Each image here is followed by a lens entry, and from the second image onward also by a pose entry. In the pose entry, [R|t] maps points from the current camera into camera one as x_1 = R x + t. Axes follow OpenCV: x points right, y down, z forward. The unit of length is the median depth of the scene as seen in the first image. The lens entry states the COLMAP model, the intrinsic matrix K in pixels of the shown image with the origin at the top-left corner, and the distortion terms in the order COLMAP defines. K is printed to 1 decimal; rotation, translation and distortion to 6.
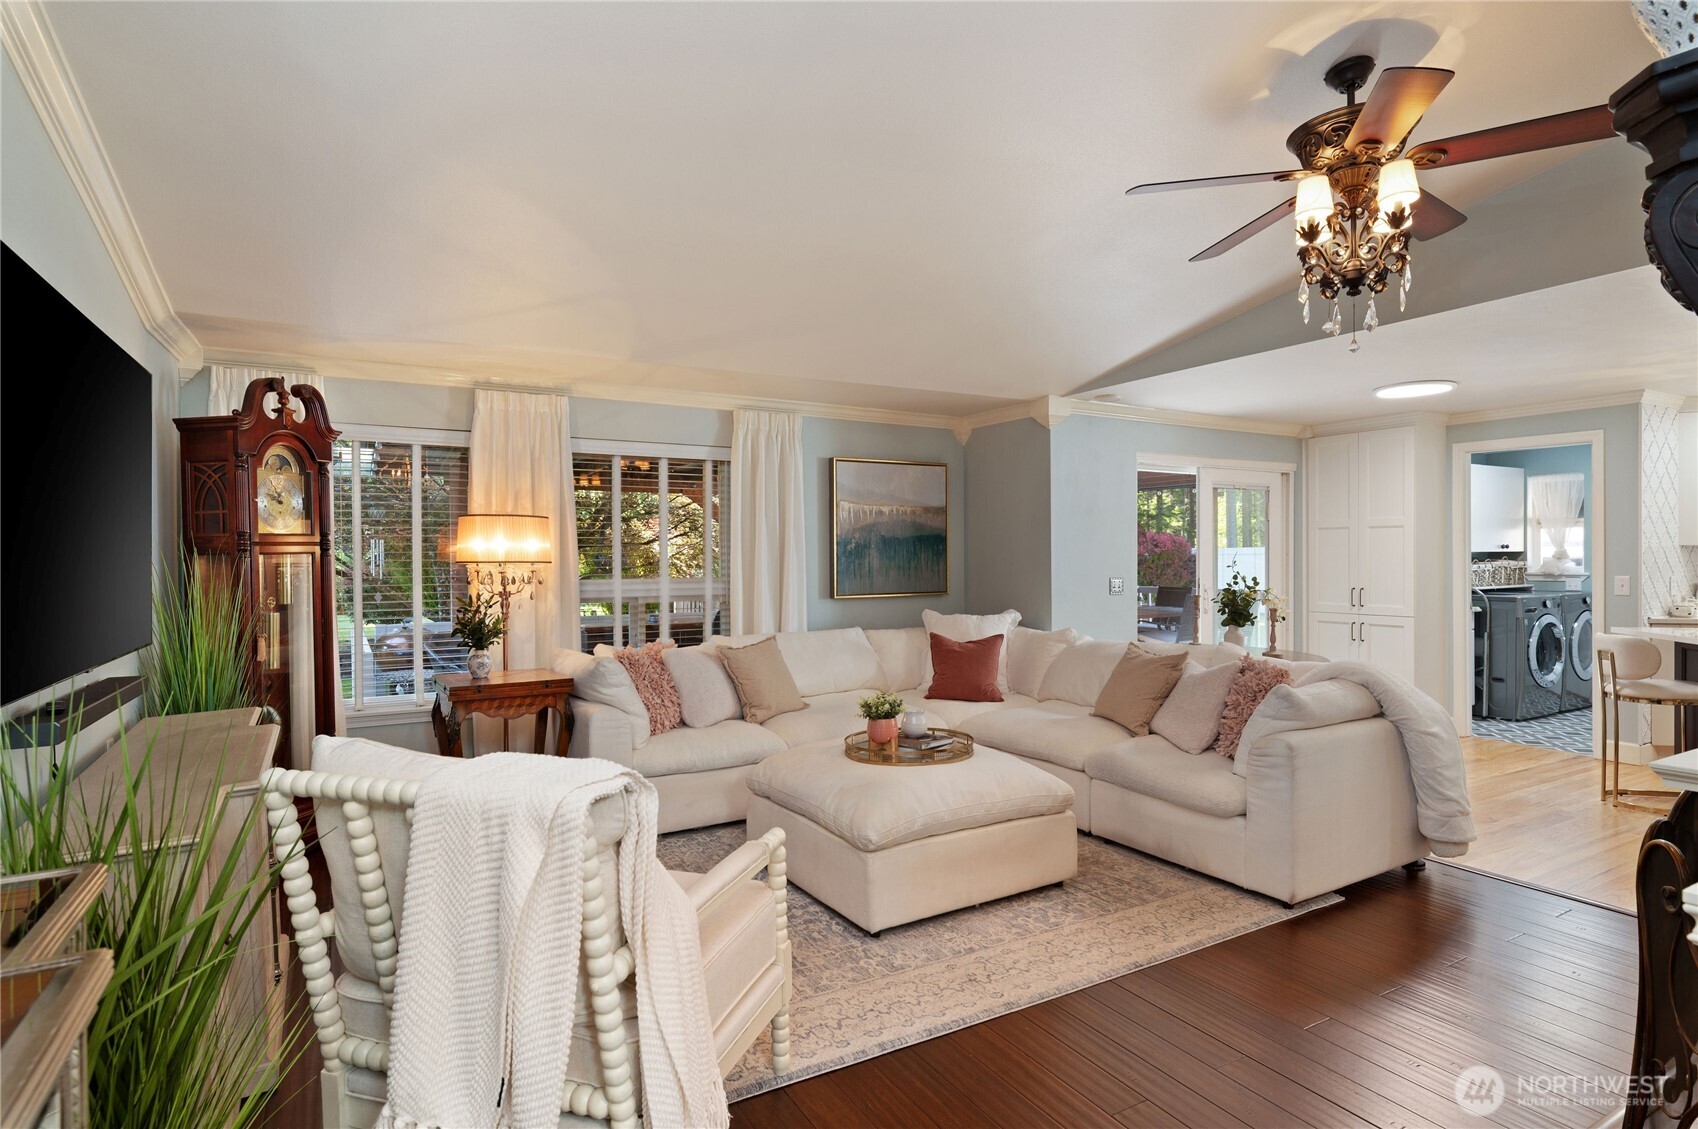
lens RADIAL K [[900.7, 0, 841.7], [0, 900.7, 563.0], [0, 0, 1]] dist [0.003631, -0.001256]
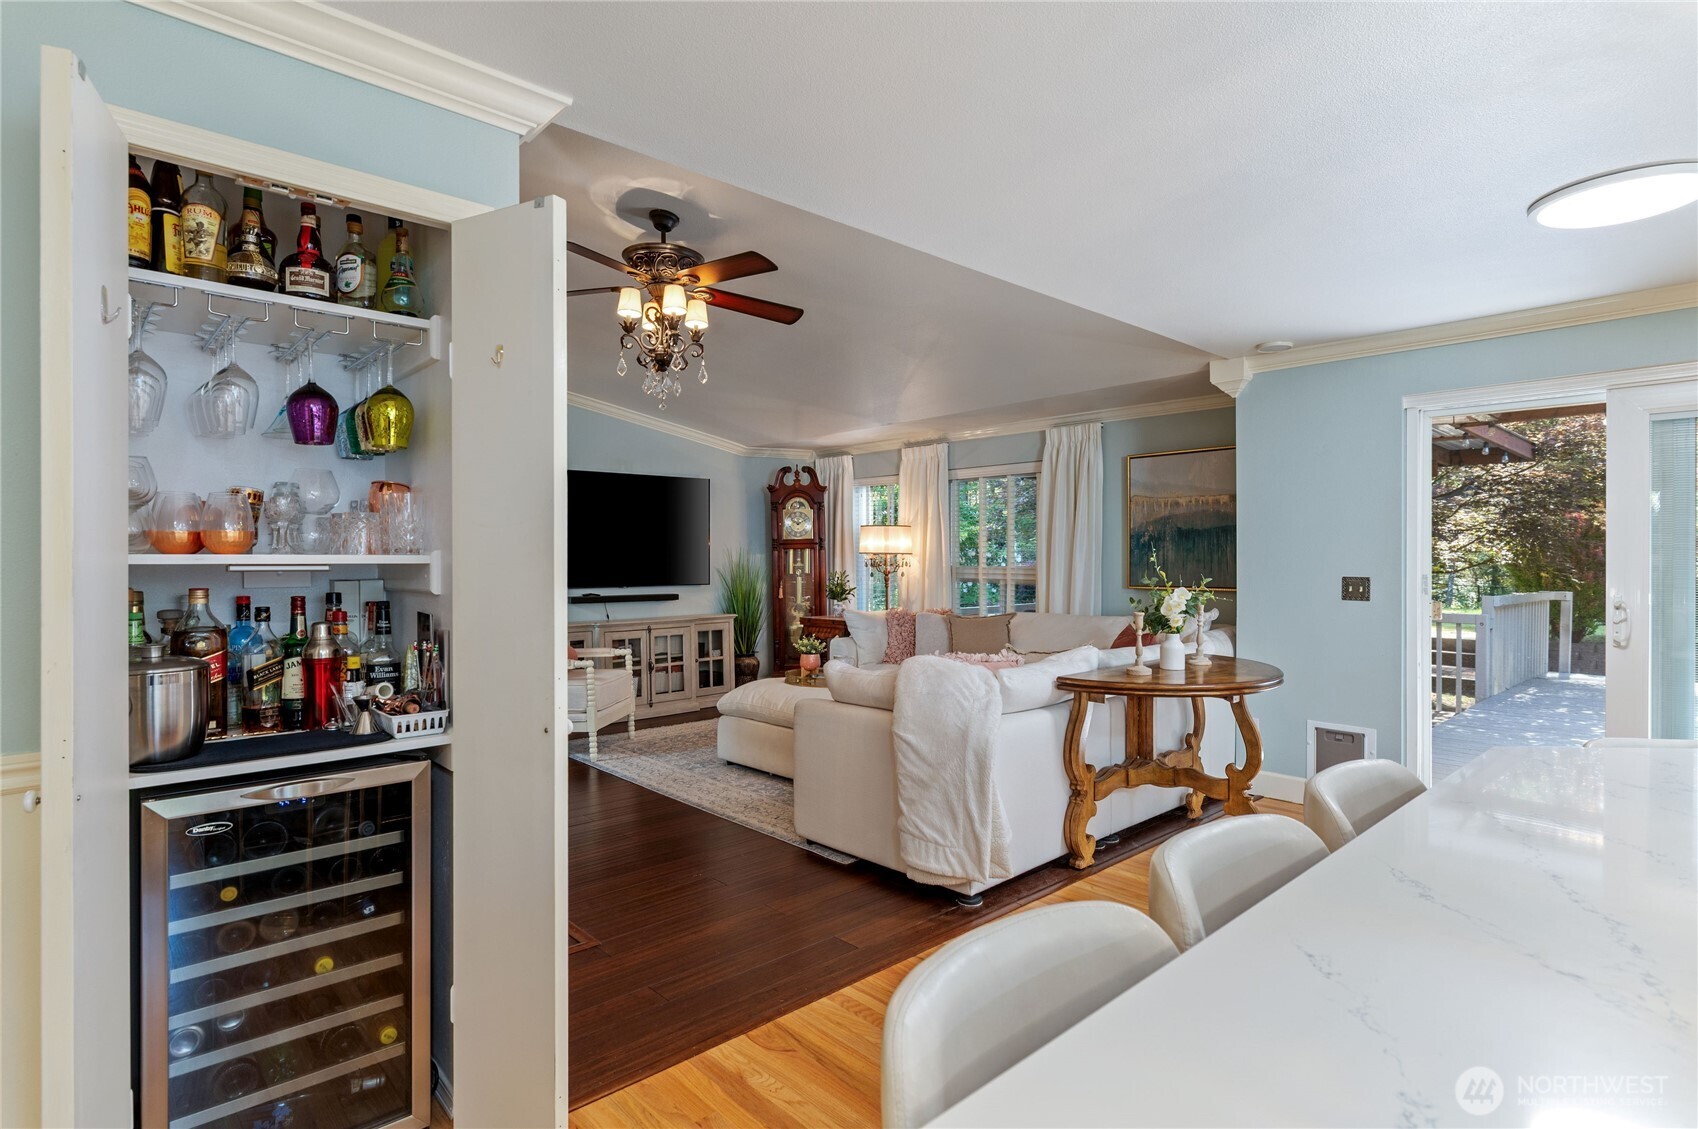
lens RADIAL K [[865.9, 0, 843.6], [0, 865.9, 562.8], [0, 0, 1]] dist [-0.002024, -0.000759]
pose [[0.210777, 0.011604, -0.977465, 0.931011], [-0.006783, 0.999923, 0.010408, 0.000828], [0.977511, 0.004436, 0.210840, 0.462318]]
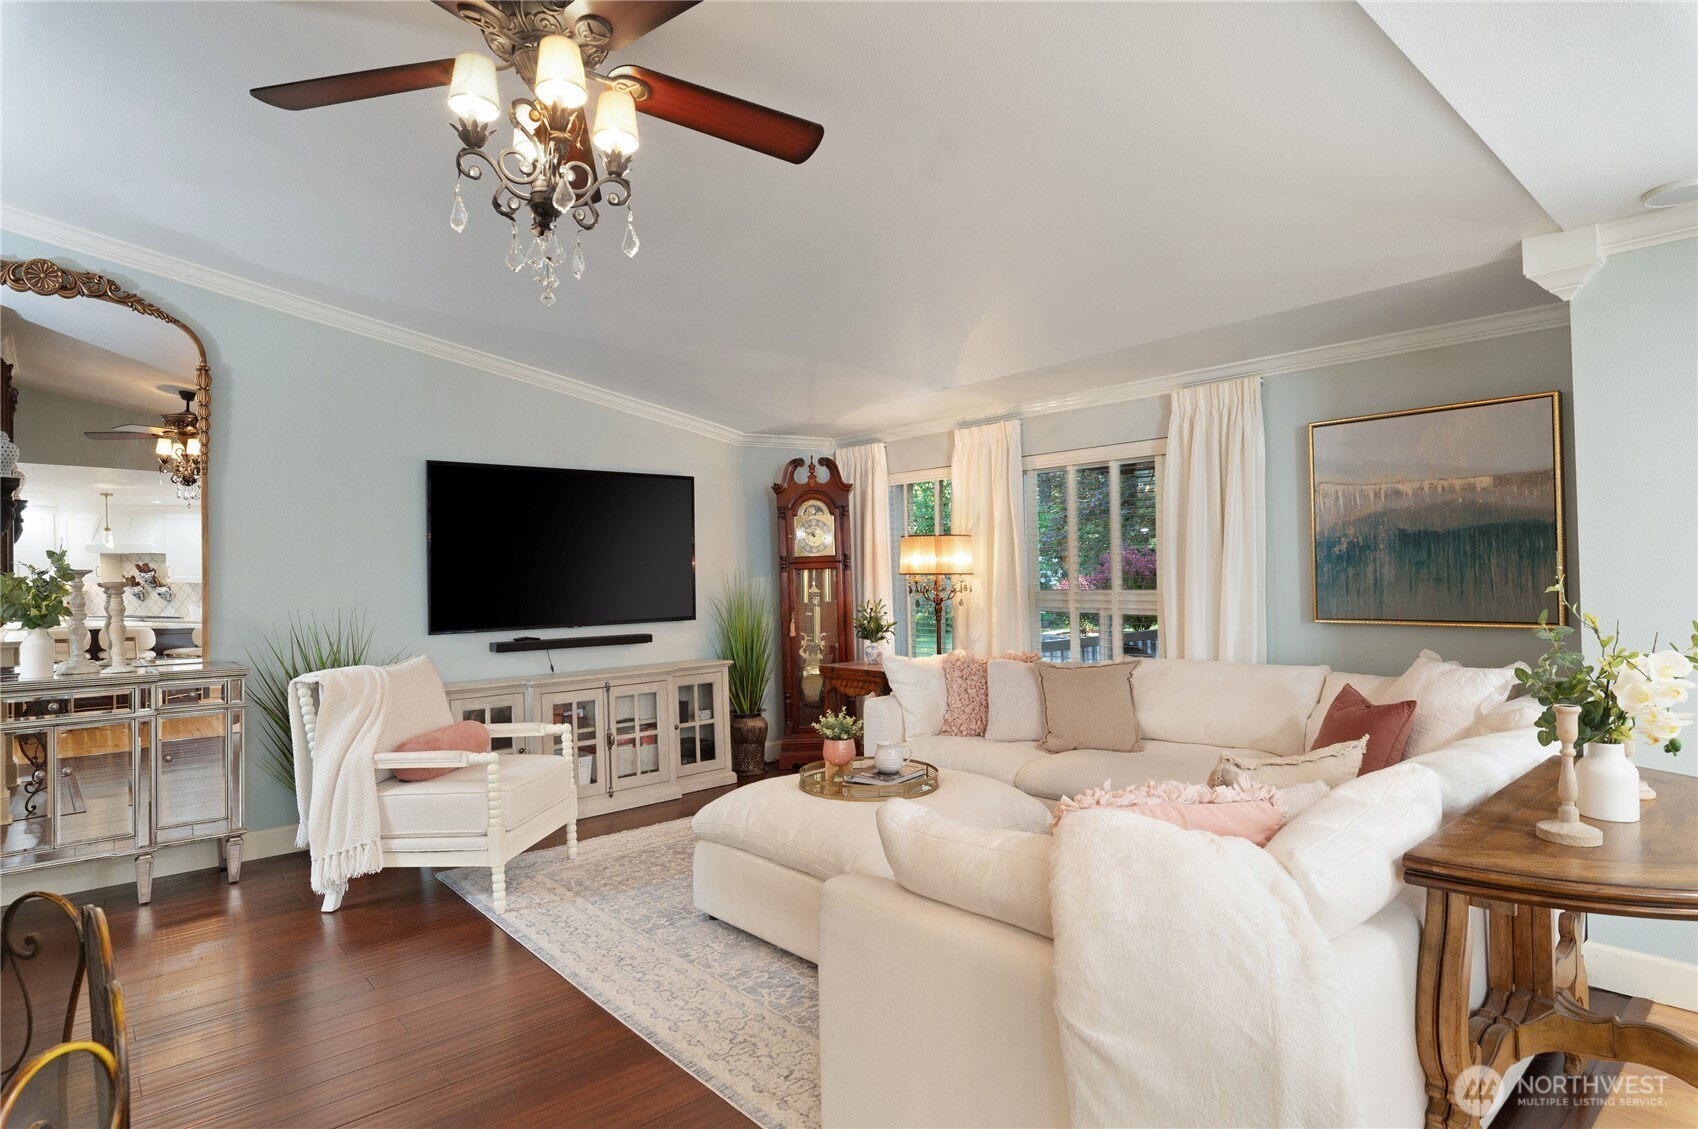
lens RADIAL K [[900.7, 0, 847.5], [0, 900.7, 562.1], [0, 0, 1]] dist [0.003631, -0.001256]
pose [[0.198554, -0.010271, -0.980036, 0.620222], [0.009444, 0.999919, -0.008566, -0.005441], [0.980045, -0.007555, 0.198635, 0.508453]]
